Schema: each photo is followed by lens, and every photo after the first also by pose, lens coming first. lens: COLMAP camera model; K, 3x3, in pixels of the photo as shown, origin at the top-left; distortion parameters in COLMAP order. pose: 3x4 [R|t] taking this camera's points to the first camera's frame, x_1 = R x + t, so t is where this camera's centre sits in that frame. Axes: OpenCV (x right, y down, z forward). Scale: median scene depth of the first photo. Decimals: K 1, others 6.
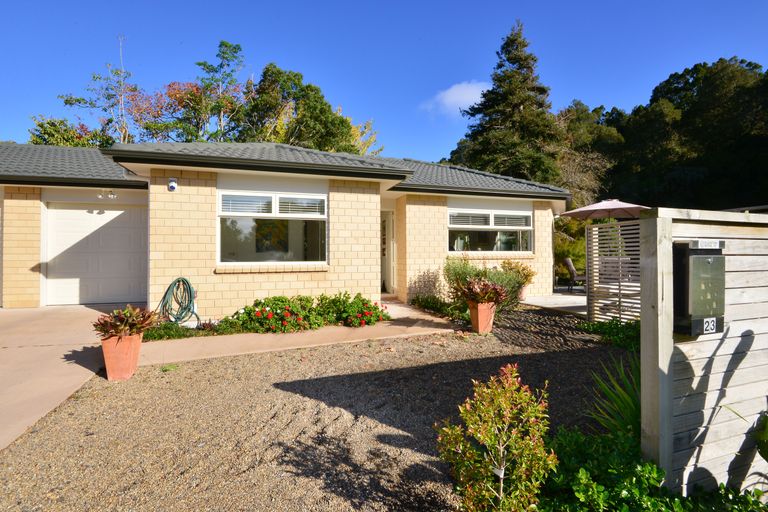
lens RADIAL K [[352.1, 0, 384.0], [0, 352.1, 256.0], [0, 0, 1]] dist [-0.050150, -0.000039]
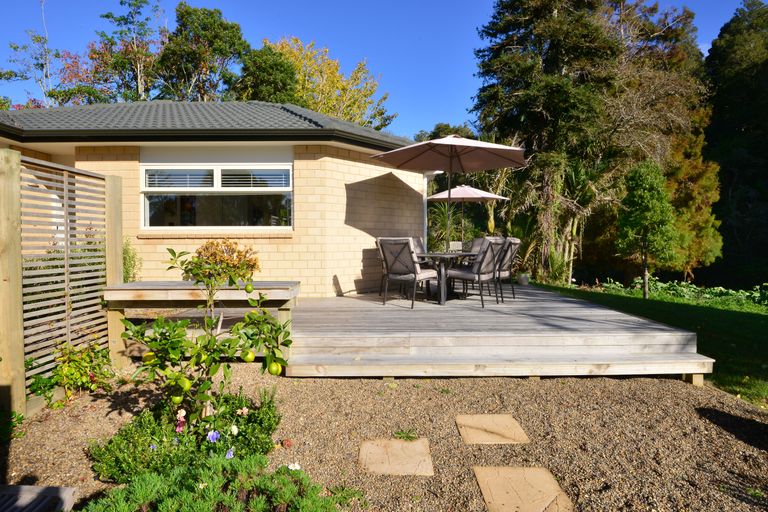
lens RADIAL K [[423.9, 0, 384.0], [0, 423.9, 256.0], [0, 0, 1]] dist [-0.017411, -0.001900]
pose [[0.951359, 0.014776, -0.307731, 0.456124], [-0.004814, 0.999440, 0.033106, 0.007206], [0.308048, -0.030014, 0.950897, 0.187452]]
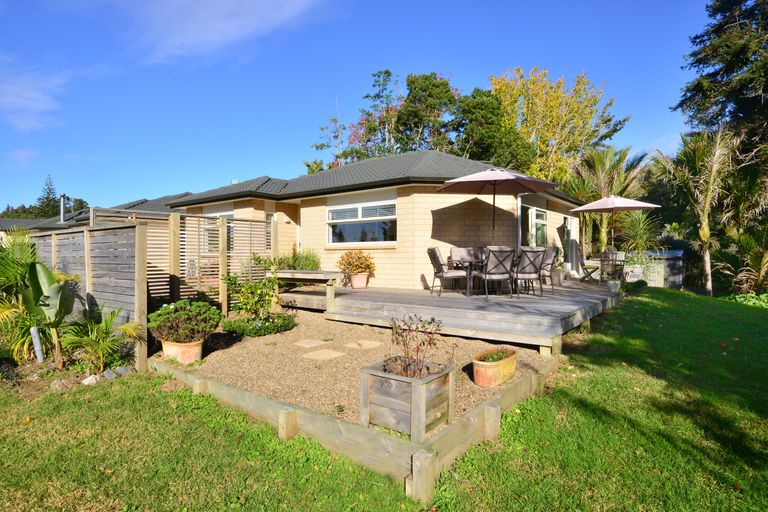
lens RADIAL K [[423.9, 0, 384.0], [0, 423.9, 256.0], [0, 0, 1]] dist [-0.017411, -0.001900]
pose [[0.559523, 0.003393, -0.828808, 0.758571], [-0.001991, 0.999994, 0.002749, 0.012843], [0.828812, 0.000112, 0.559527, 0.187643]]
